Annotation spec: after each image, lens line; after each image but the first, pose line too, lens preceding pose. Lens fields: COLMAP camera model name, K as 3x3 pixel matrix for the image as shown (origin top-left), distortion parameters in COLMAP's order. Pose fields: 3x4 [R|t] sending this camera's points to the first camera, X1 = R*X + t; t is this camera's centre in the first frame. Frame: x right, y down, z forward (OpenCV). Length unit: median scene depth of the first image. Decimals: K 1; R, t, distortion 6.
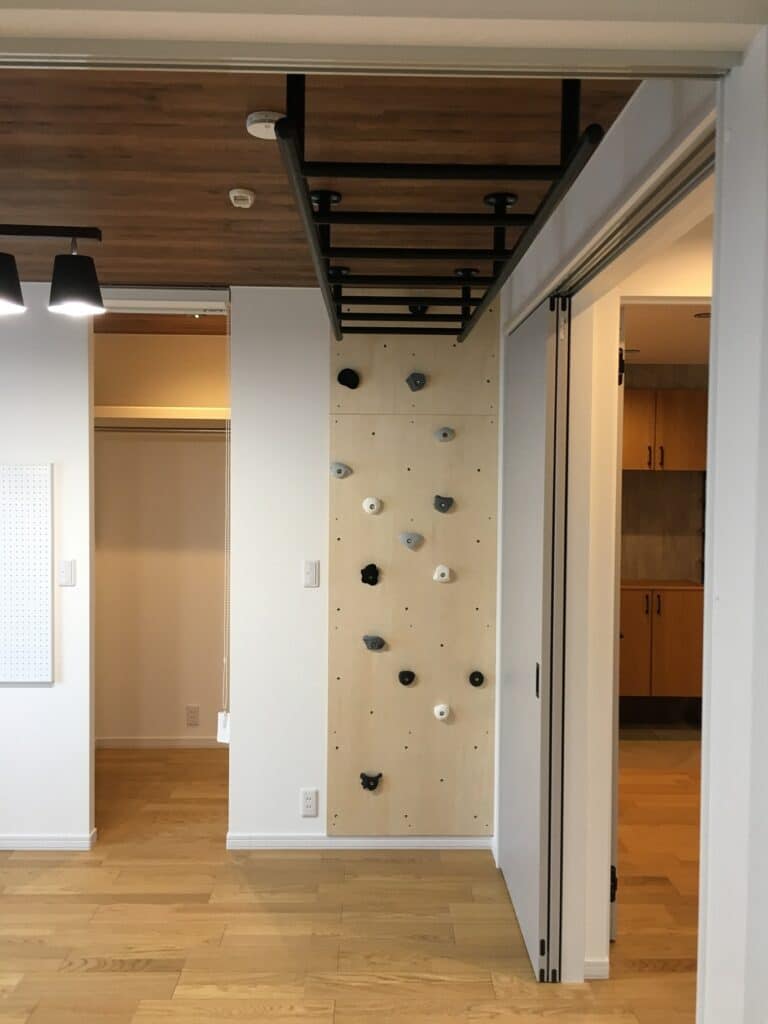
lens RADIAL K [[872.2, 0, 407.9], [0, 872.2, 505.7], [0, 0, 1]] dist [0.053822, -0.079155]
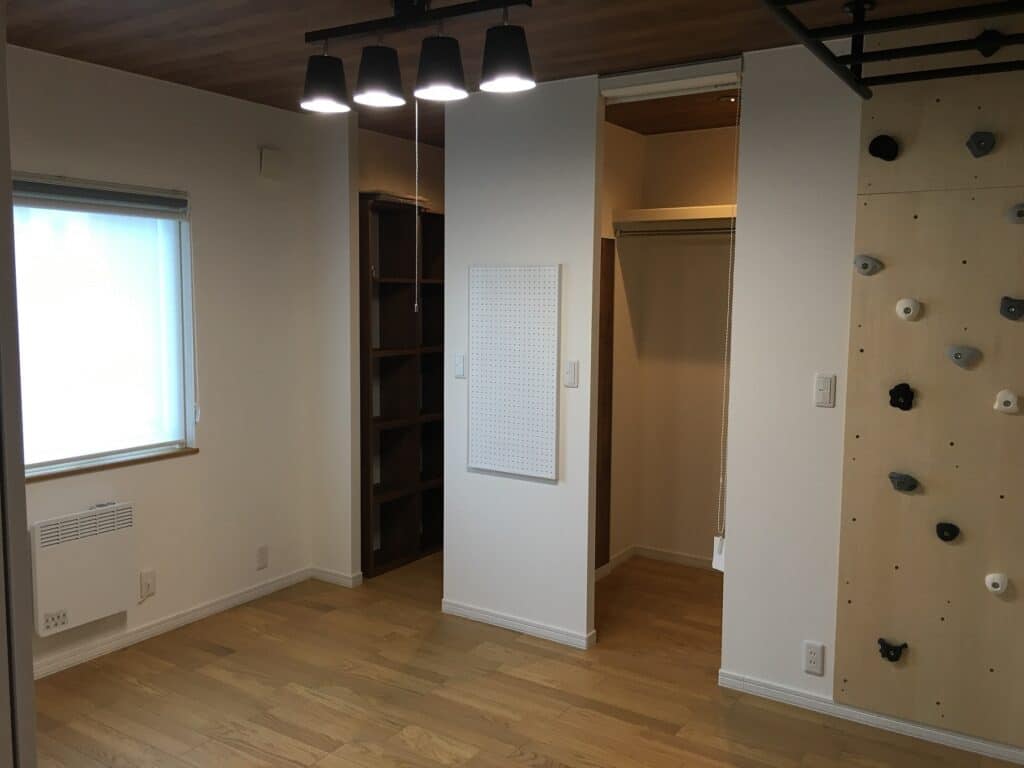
lens RADIAL K [[872.2, 0, 508.2], [0, 872.2, 383.4], [0, 0, 1]] dist [0.053822, -0.079155]
pose [[0.818811, 0.058146, -0.571111, 0.119963], [-0.024615, 0.997498, 0.066267, 0.022888], [0.573535, -0.040202, 0.818194, 0.141348]]
